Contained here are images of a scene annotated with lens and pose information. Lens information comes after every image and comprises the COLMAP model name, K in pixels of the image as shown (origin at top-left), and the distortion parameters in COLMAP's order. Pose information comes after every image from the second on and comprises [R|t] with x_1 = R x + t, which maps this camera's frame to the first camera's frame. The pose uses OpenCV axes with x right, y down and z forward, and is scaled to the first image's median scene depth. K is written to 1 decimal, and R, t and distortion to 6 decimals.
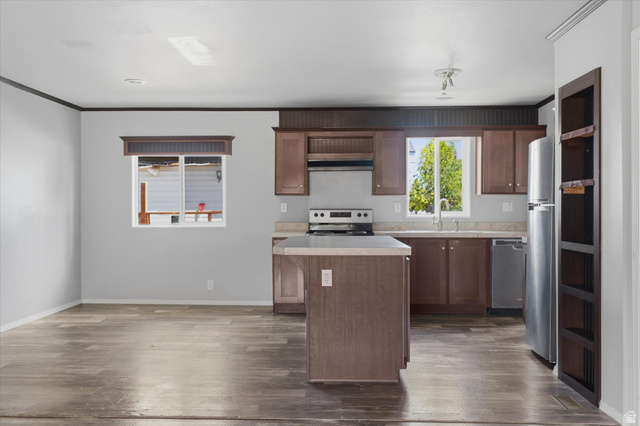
lens RADIAL K [[580.9, 0, 316.0], [0, 580.9, 213.9], [0, 0, 1]] dist [0.002515, 0.000000]
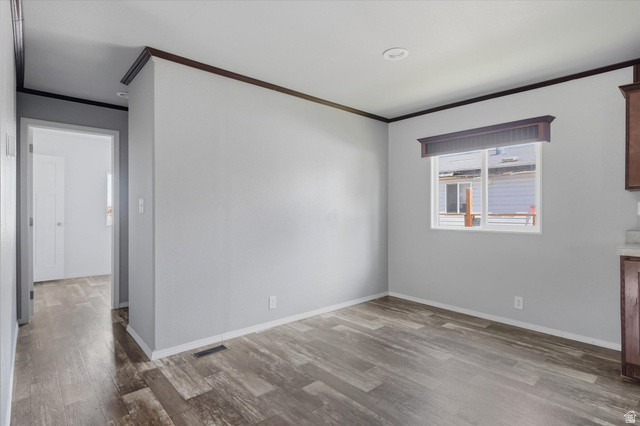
lens RADIAL K [[328.5, 0, 321.3], [0, 328.5, 208.0], [0, 0, 1]] dist [0.000716, -0.001290]
pose [[0.691133, -0.003365, -0.722720, -0.040946], [-0.012052, 0.999796, -0.016181, -0.001323], [0.722627, 0.019894, 0.690952, 0.504133]]
